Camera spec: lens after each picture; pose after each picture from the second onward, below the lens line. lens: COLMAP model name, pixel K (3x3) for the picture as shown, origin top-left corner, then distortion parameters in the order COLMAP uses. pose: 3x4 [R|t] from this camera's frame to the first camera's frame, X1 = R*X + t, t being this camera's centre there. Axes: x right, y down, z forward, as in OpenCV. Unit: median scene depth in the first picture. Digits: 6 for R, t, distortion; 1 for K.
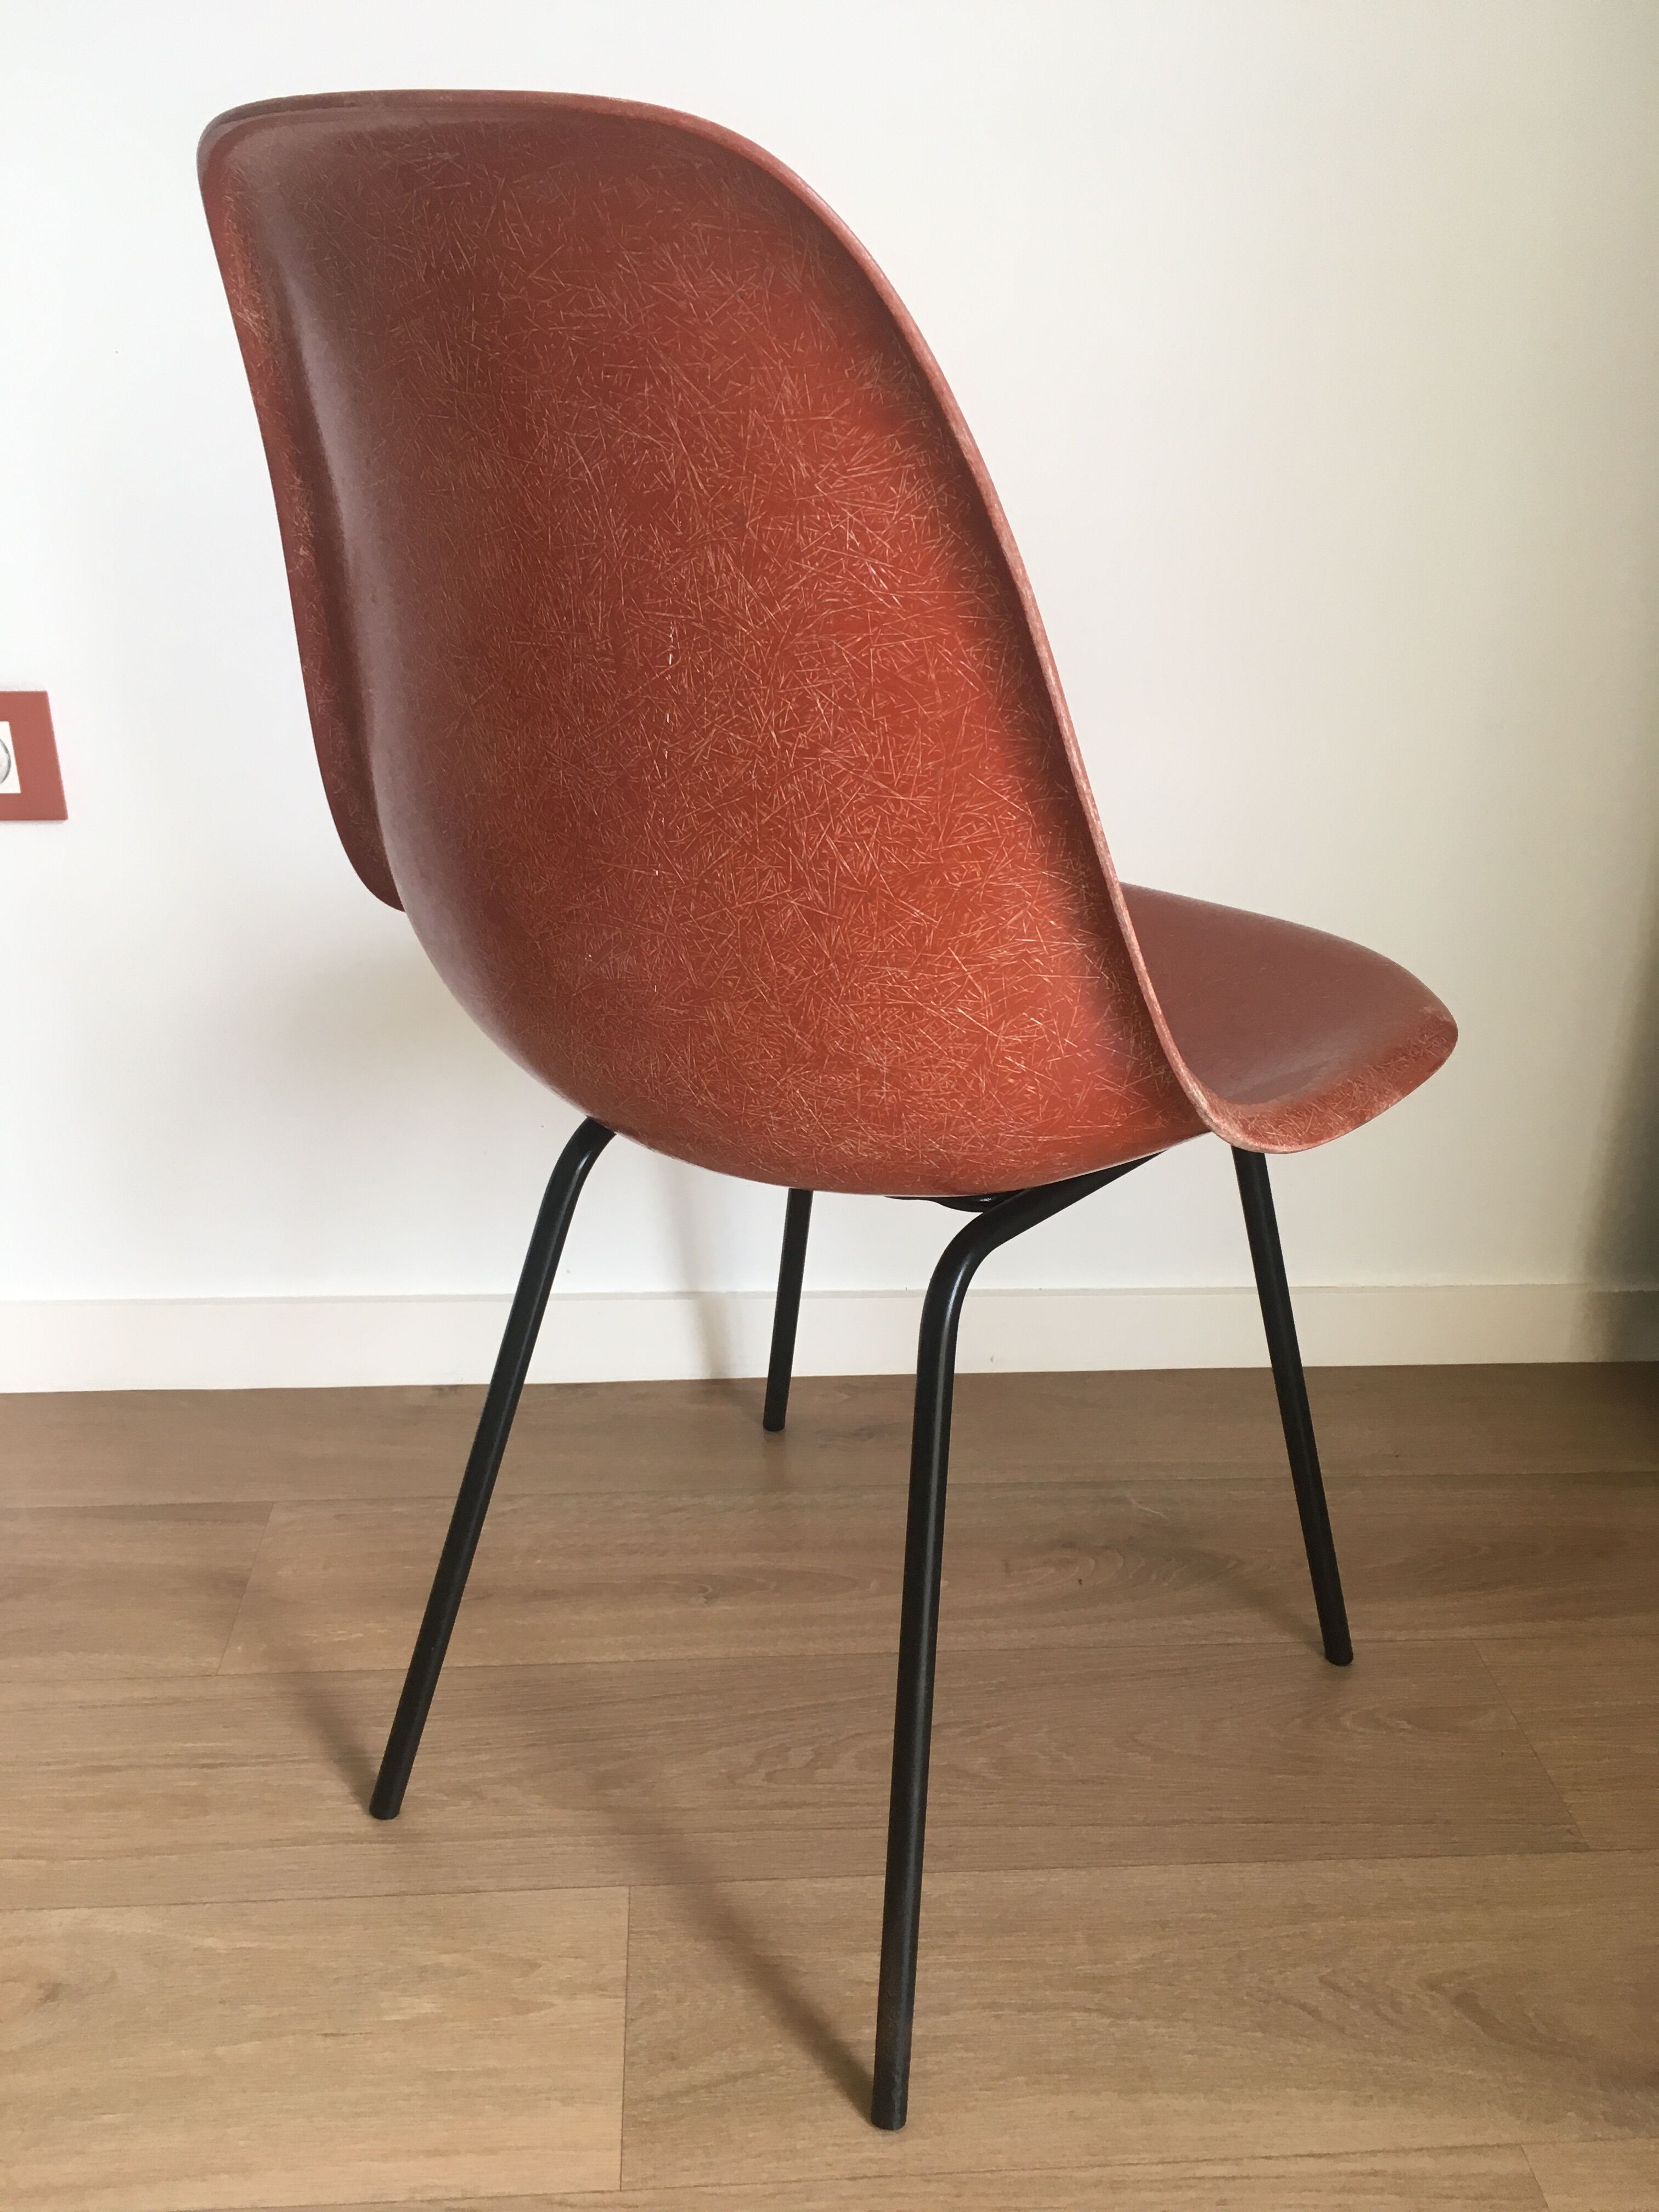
lens RADIAL K [[1899.1, 0, 829.5], [0, 1899.1, 1106.0], [0, 0, 1]] dist [0.066294, -0.110766]
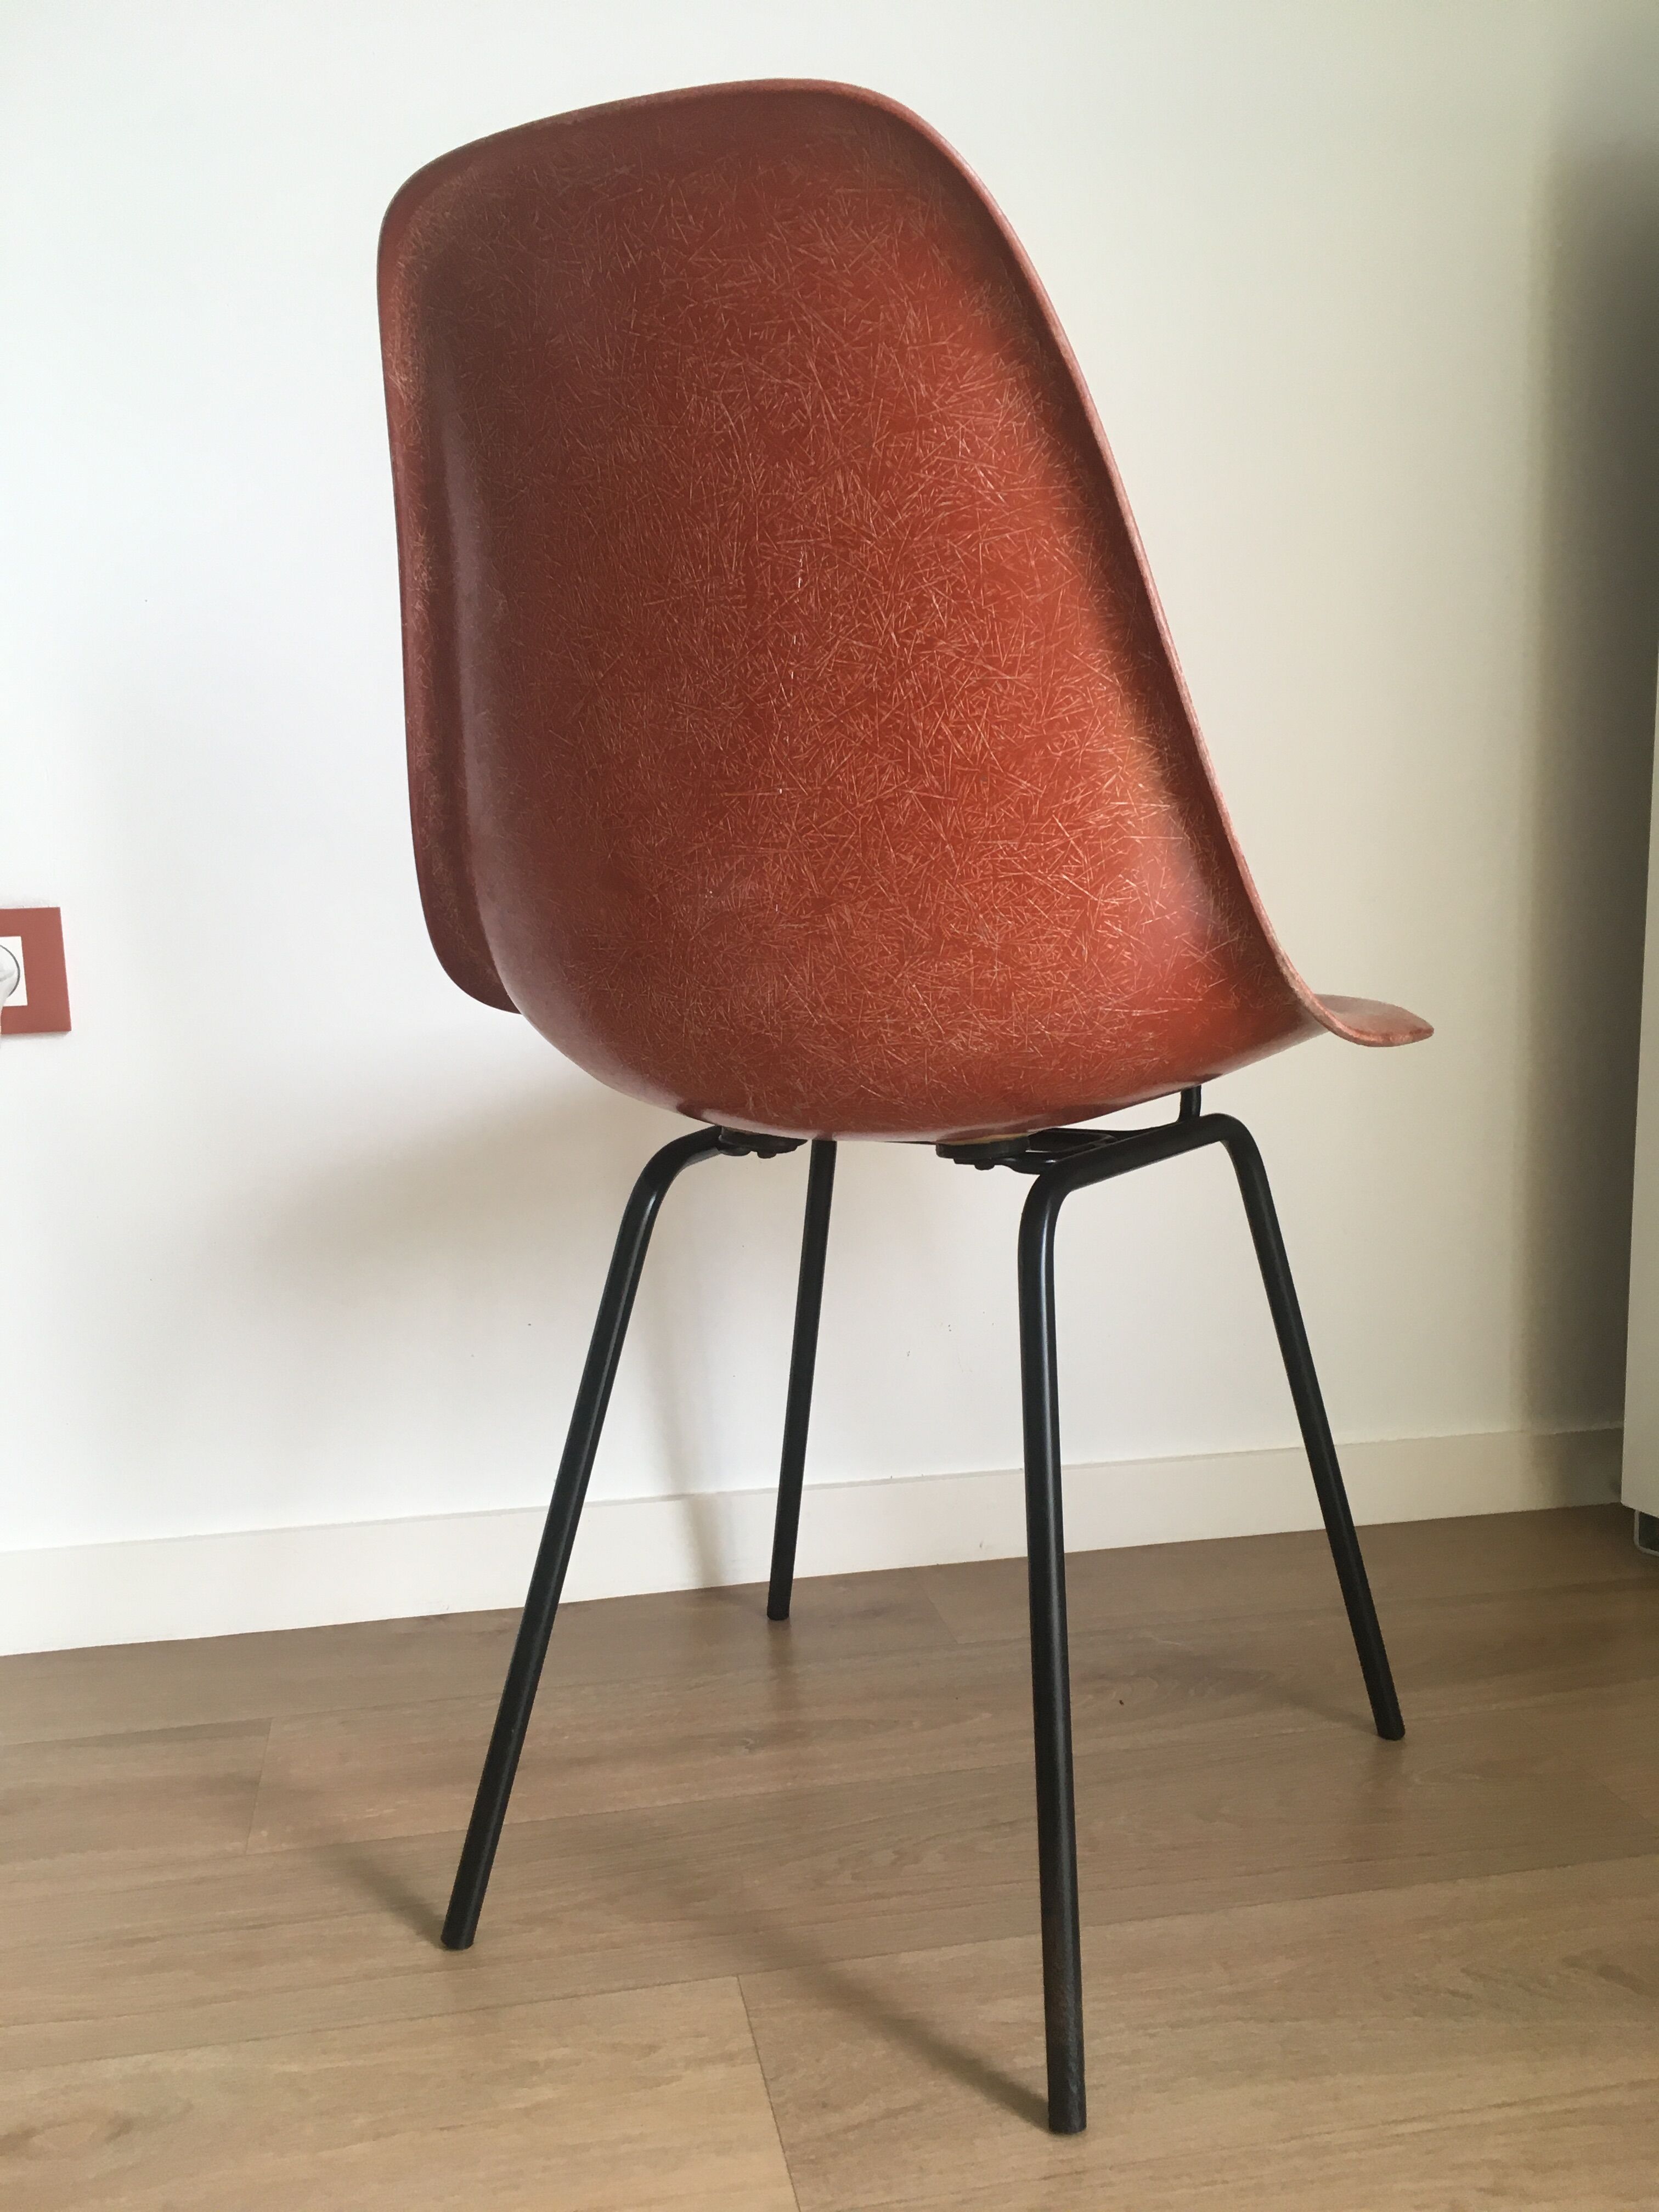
lens RADIAL K [[1899.1, 0, 829.5], [0, 1899.1, 1106.0], [0, 0, 1]] dist [0.066294, -0.110766]
pose [[0.990971, -0.057969, 0.120895, -0.165414], [0.089482, 0.957447, -0.274387, 0.291760], [-0.099845, 0.282727, 0.953990, -0.023133]]
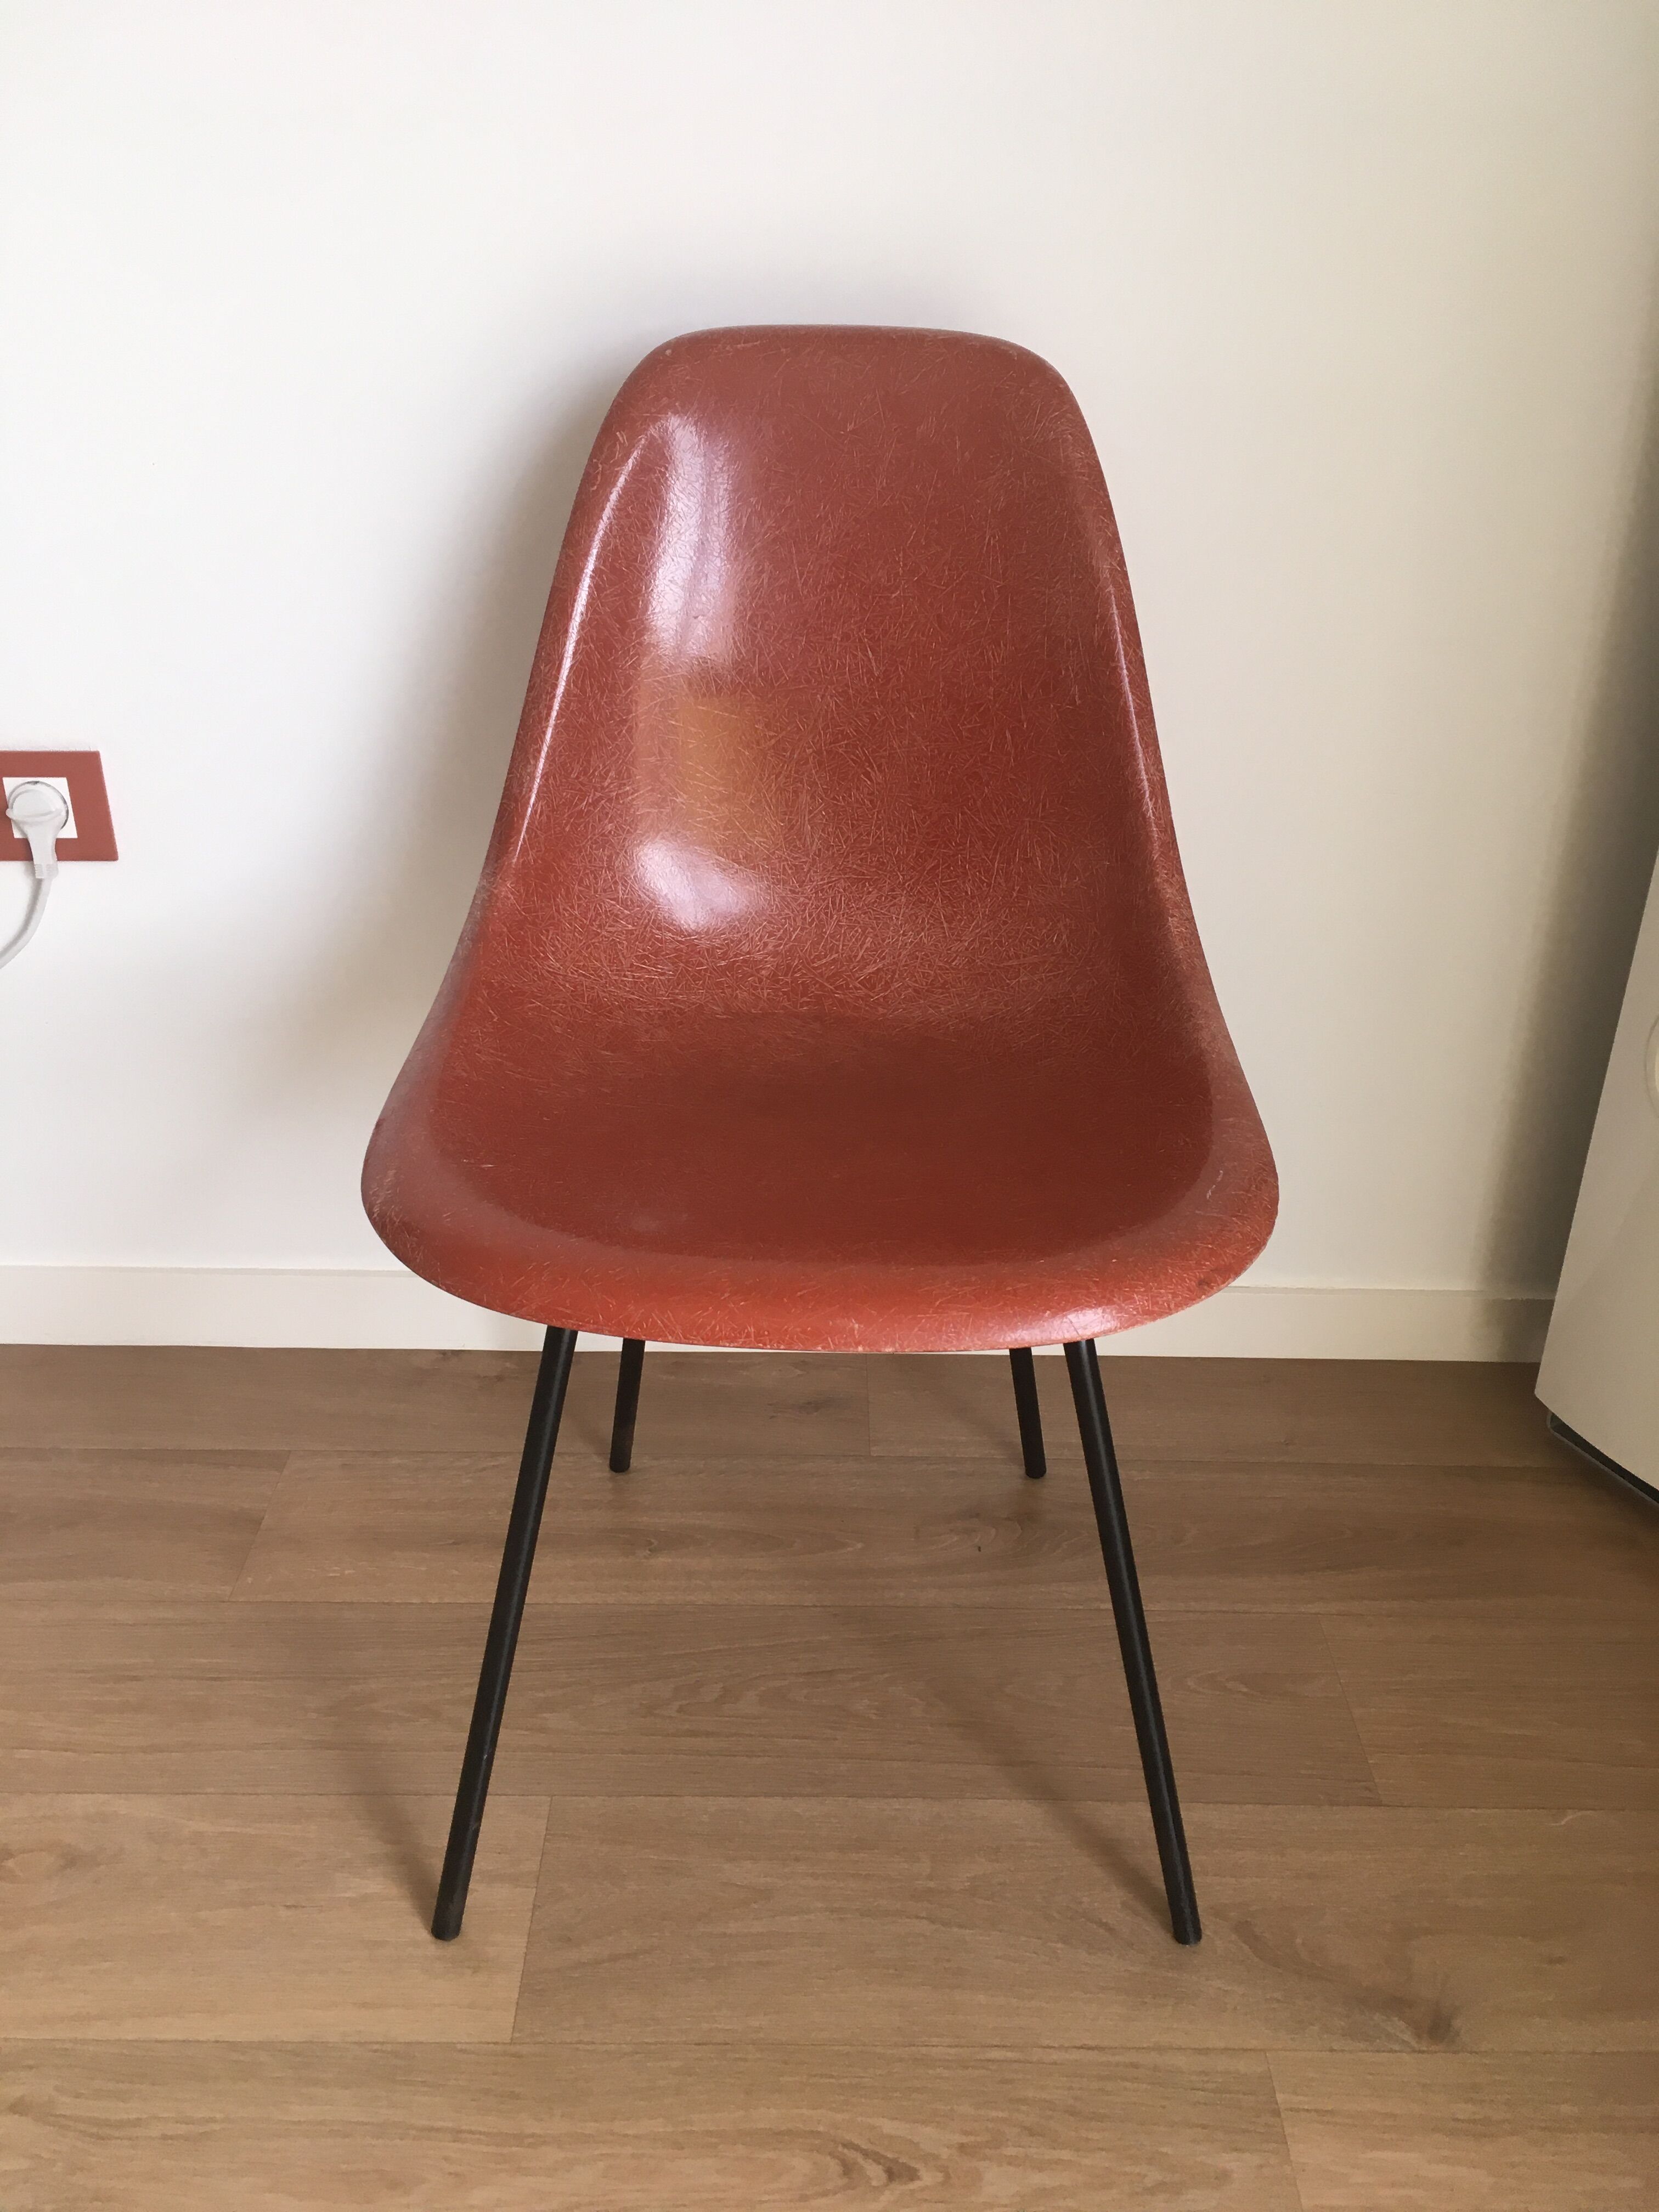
lens RADIAL K [[1893.6, 0, 834.1], [0, 1893.6, 1101.1], [0, 0, 1]] dist [0.070312, -0.104808]
pose [[0.997786, 0.025942, -0.061243, 0.148072], [-0.023265, 0.998760, 0.044025, -0.090829], [0.062309, -0.042502, 0.997152, -0.174838]]
